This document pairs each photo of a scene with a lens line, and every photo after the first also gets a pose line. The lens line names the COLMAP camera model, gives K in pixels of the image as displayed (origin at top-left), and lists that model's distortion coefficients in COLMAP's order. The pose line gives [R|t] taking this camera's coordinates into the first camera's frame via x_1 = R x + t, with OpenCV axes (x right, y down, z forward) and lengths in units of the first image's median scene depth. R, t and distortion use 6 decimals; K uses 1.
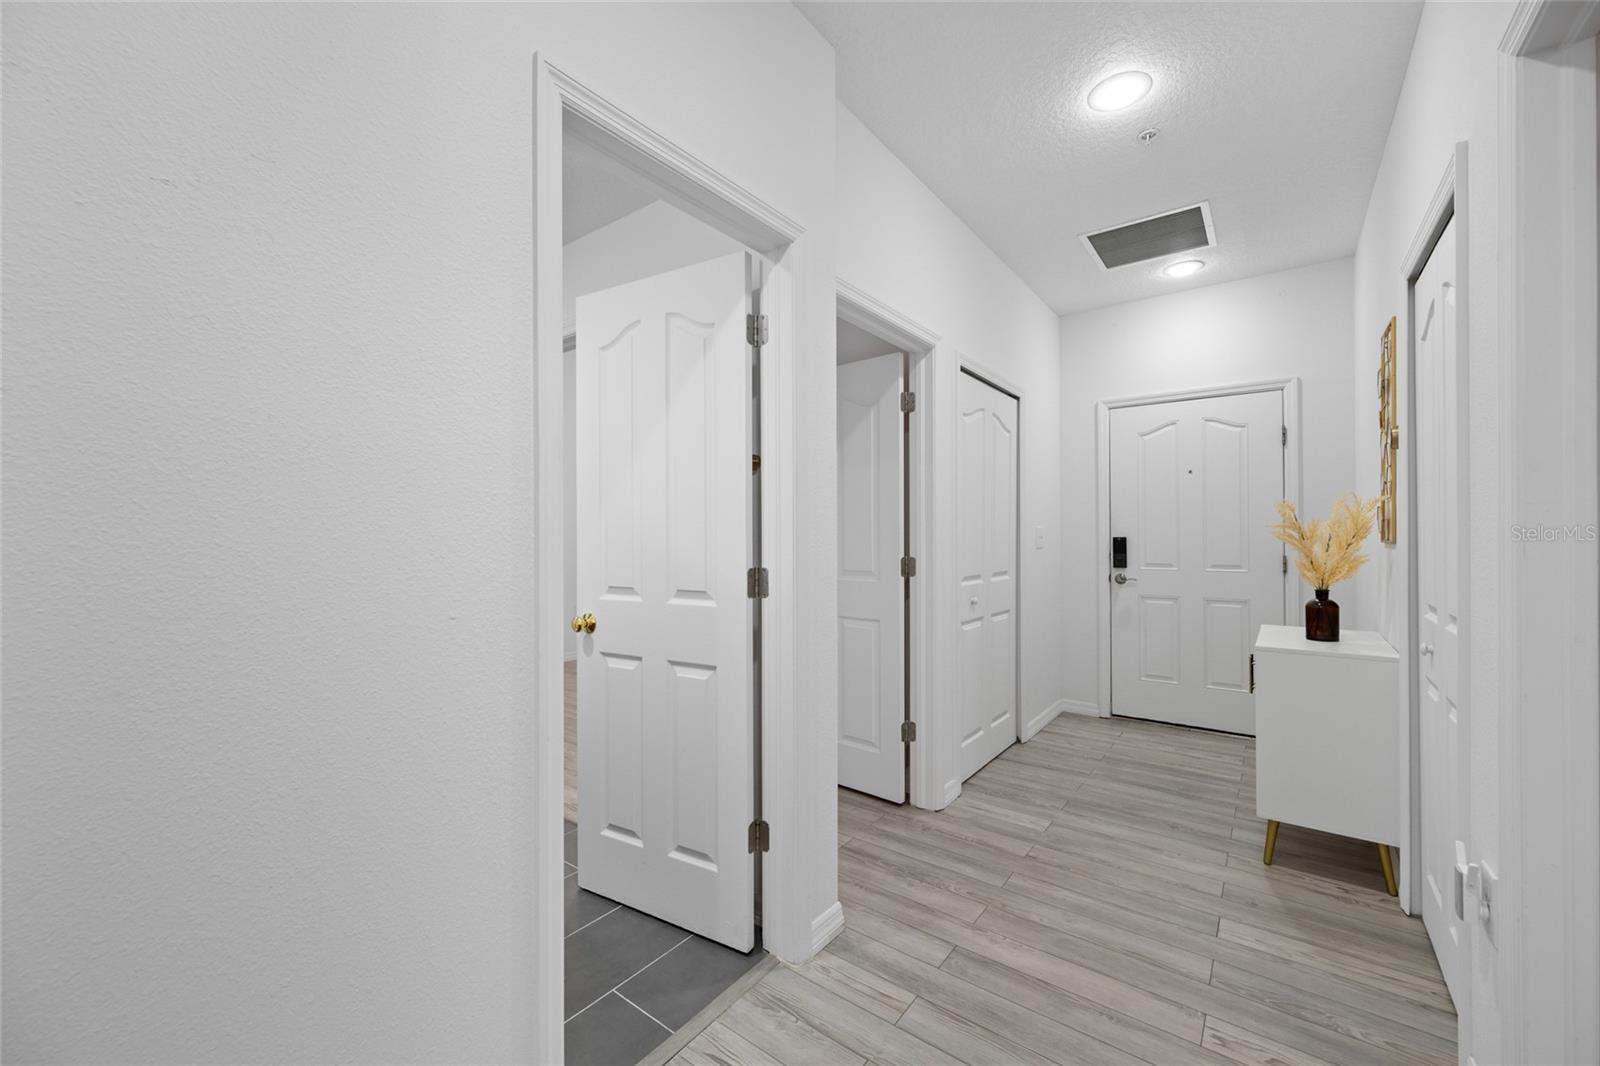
lens RADIAL K [[638.1, 0, 797.7], [0, 638.1, 525.6], [0, 0, 1]] dist [-0.001326, -0.000260]
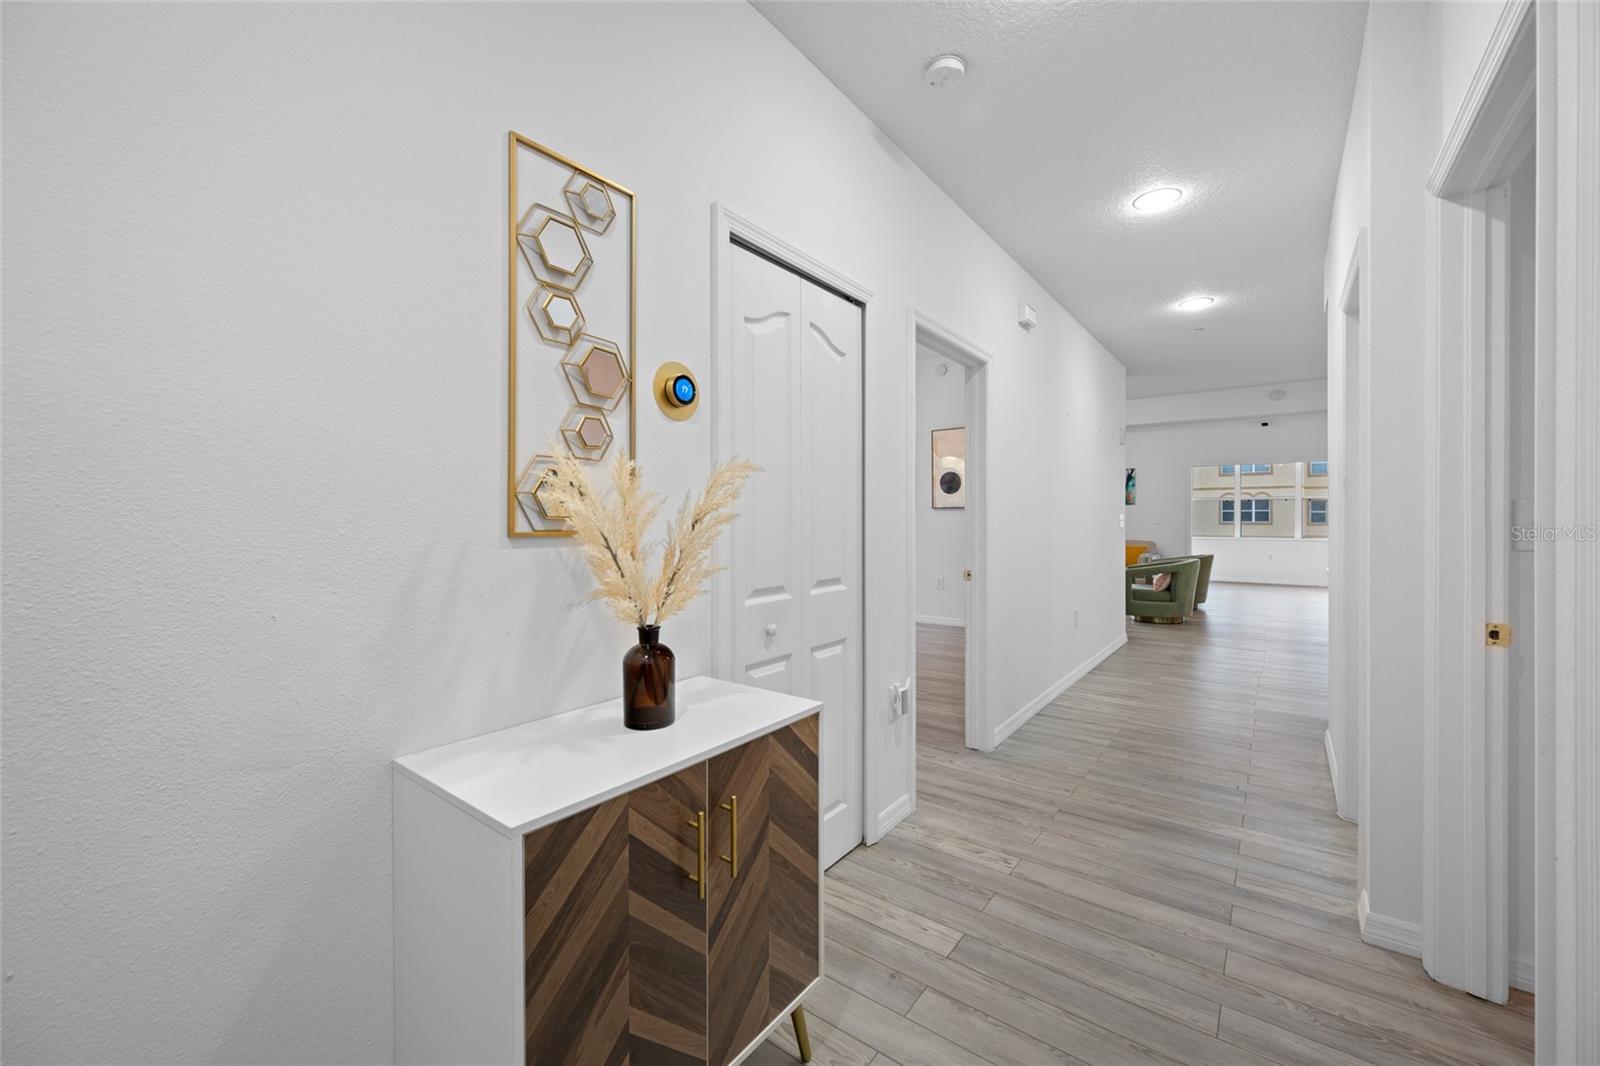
lens RADIAL K [[638.1, 0, 797.7], [0, 638.1, 525.6], [0, 0, 1]] dist [-0.001326, -0.000260]
pose [[-0.999992, 0.003987, 0.000073, 0.932489], [0.003986, 0.999925, -0.011578, 0.040962], [-0.000119, -0.011578, -0.999933, 2.024612]]
